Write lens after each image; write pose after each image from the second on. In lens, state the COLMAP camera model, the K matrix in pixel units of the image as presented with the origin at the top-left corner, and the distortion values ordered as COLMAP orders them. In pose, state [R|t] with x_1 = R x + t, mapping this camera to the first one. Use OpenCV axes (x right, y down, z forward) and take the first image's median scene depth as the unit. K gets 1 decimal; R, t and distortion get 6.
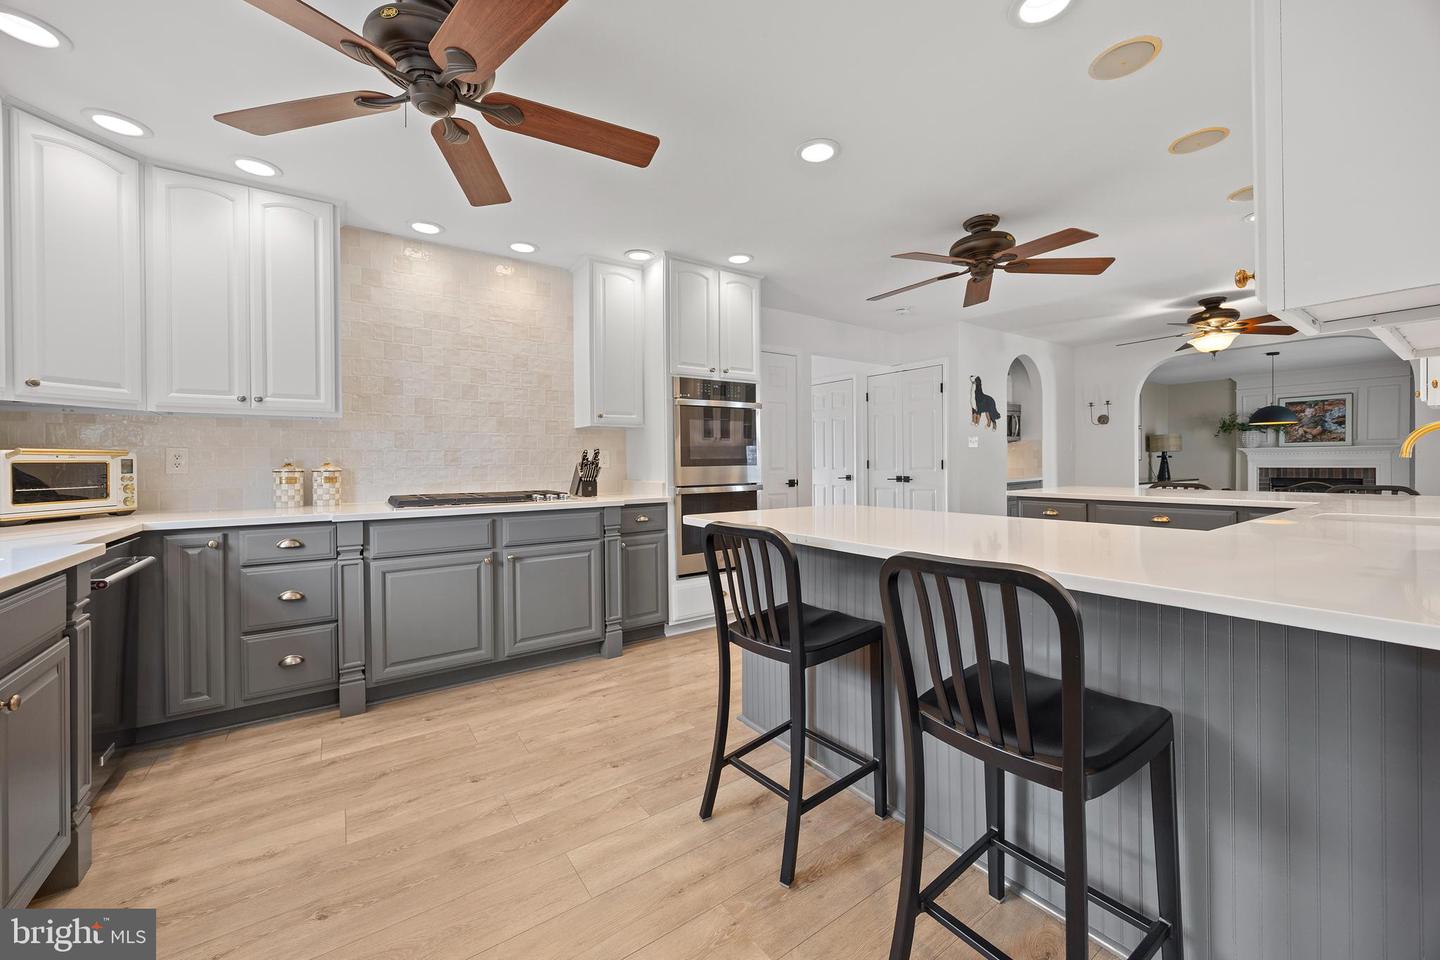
lens RADIAL K [[548.9, 0, 722.2], [0, 548.9, 465.9], [0, 0, 1]] dist [-0.003777, -0.000096]
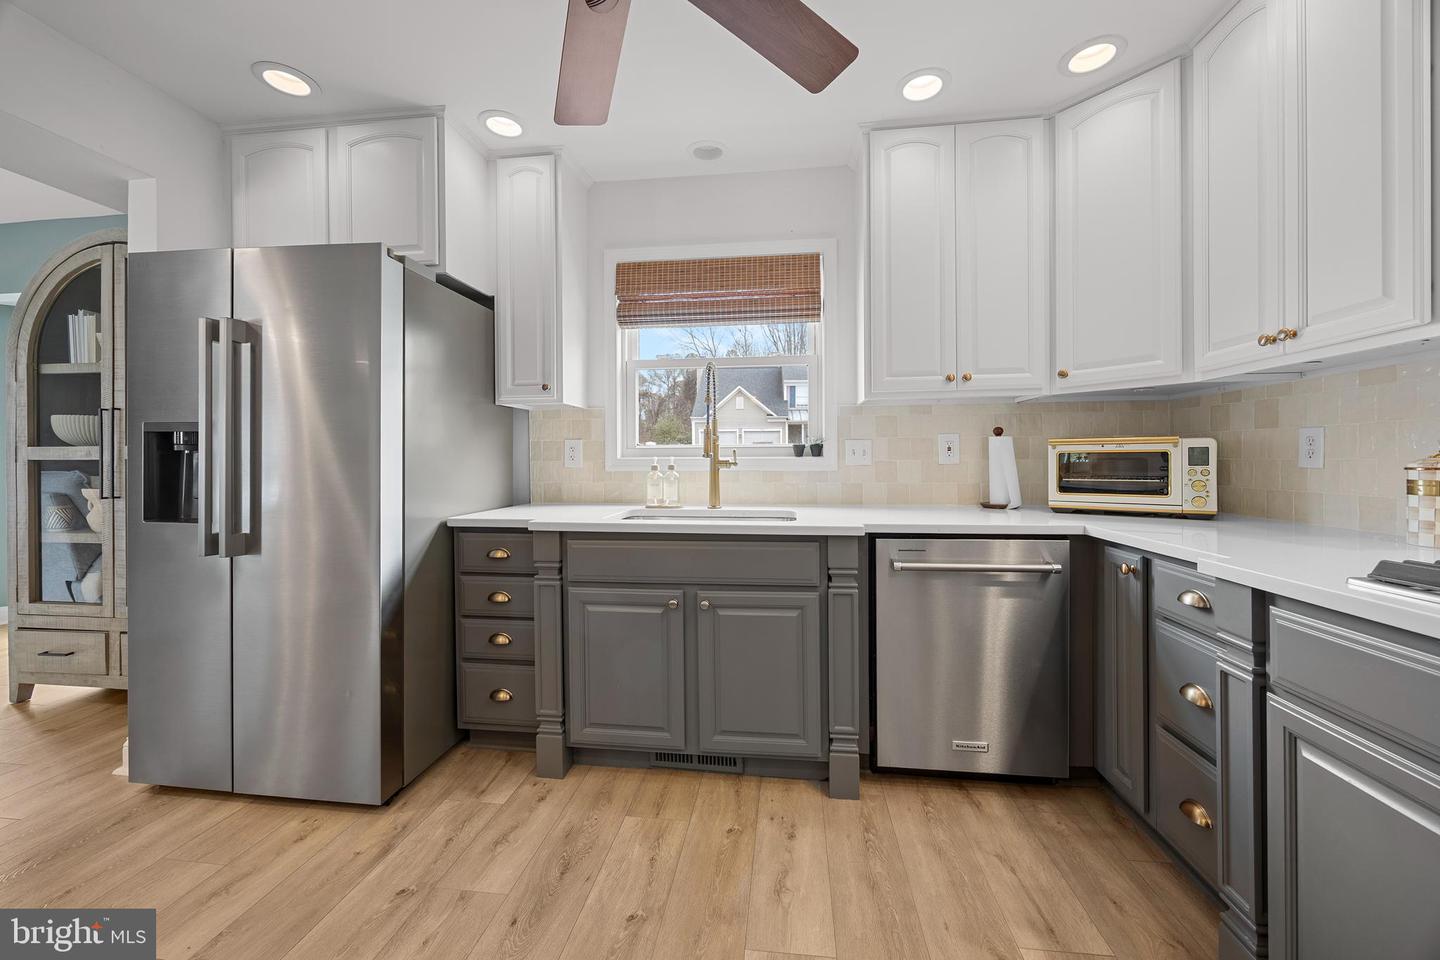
lens RADIAL K [[548.9, 0, 722.2], [0, 548.9, 465.9], [0, 0, 1]] dist [-0.003777, -0.000096]
pose [[-0.664715, 0.018283, -0.746873, -0.062578], [0.003608, 0.999767, 0.021262, -0.004280], [0.747088, 0.011438, -0.664627, 0.927818]]
